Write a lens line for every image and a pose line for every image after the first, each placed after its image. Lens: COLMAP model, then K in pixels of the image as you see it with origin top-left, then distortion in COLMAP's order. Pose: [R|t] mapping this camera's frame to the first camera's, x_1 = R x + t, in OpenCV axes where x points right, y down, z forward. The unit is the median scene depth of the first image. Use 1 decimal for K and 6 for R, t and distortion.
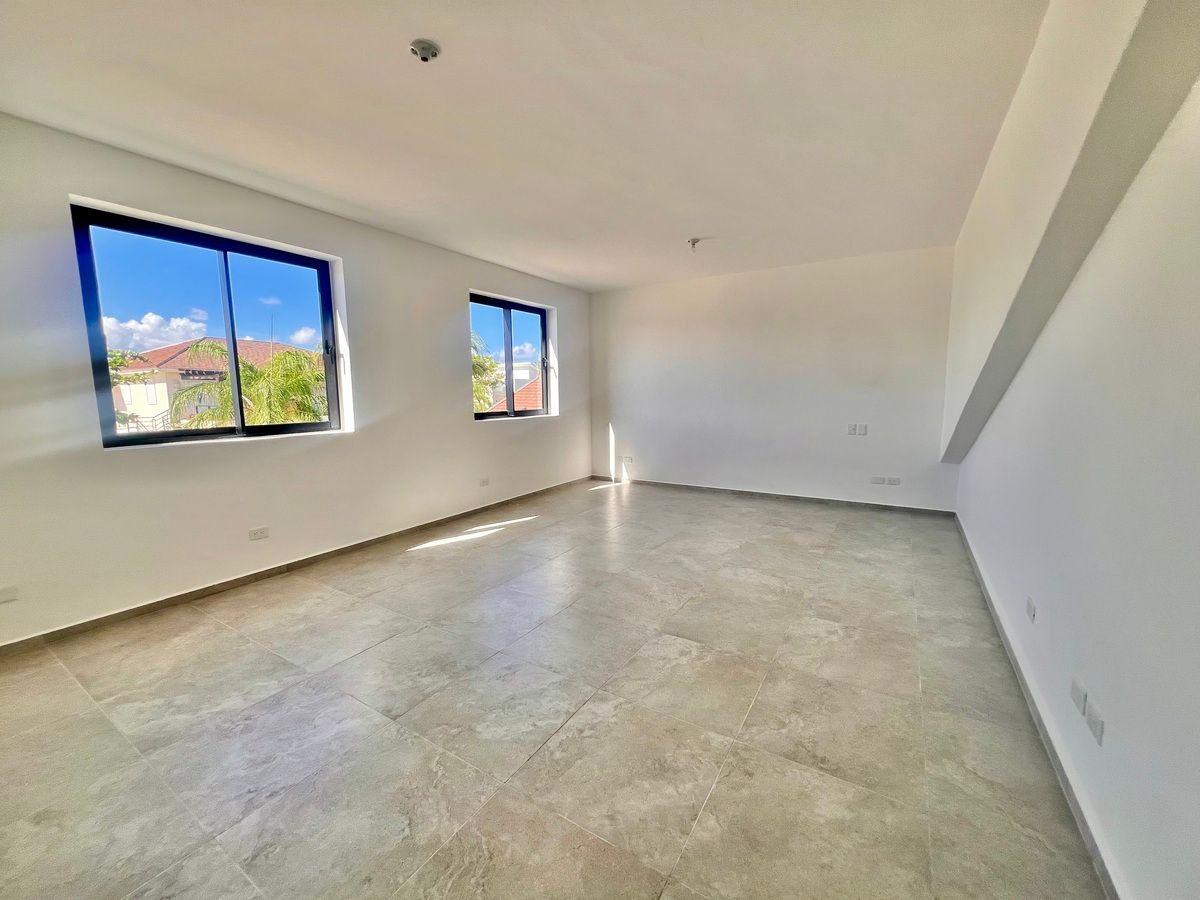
lens RADIAL K [[477.9, 0, 603.1], [0, 477.9, 446.6], [0, 0, 1]] dist [-0.002602, 0.000509]
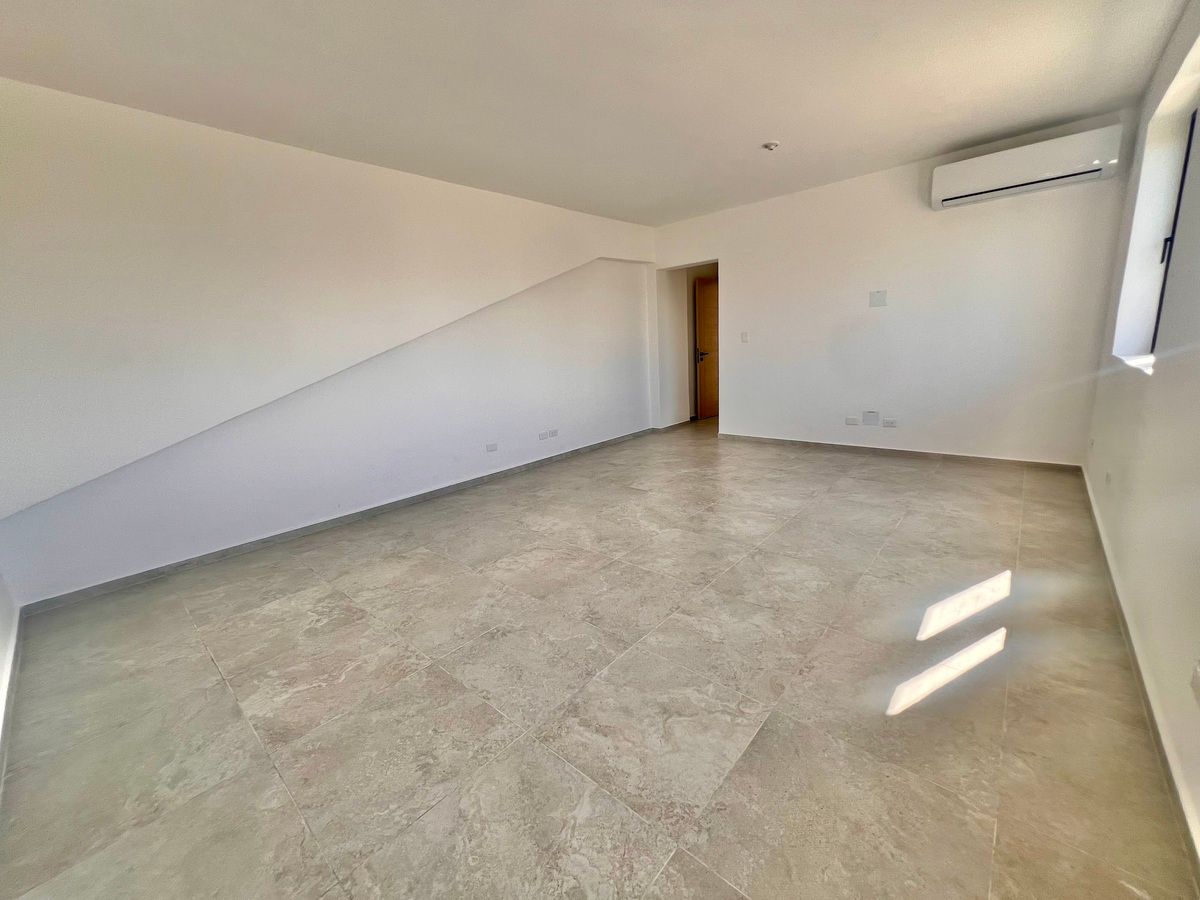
lens RADIAL K [[477.9, 0, 603.1], [0, 477.9, 446.6], [0, 0, 1]] dist [-0.002602, 0.000509]
pose [[-0.983829, 0.031186, 0.176373, -0.010354], [0.086902, 0.944166, 0.317804, -0.211210], [-0.156614, 0.327992, -0.931608, 1.932742]]
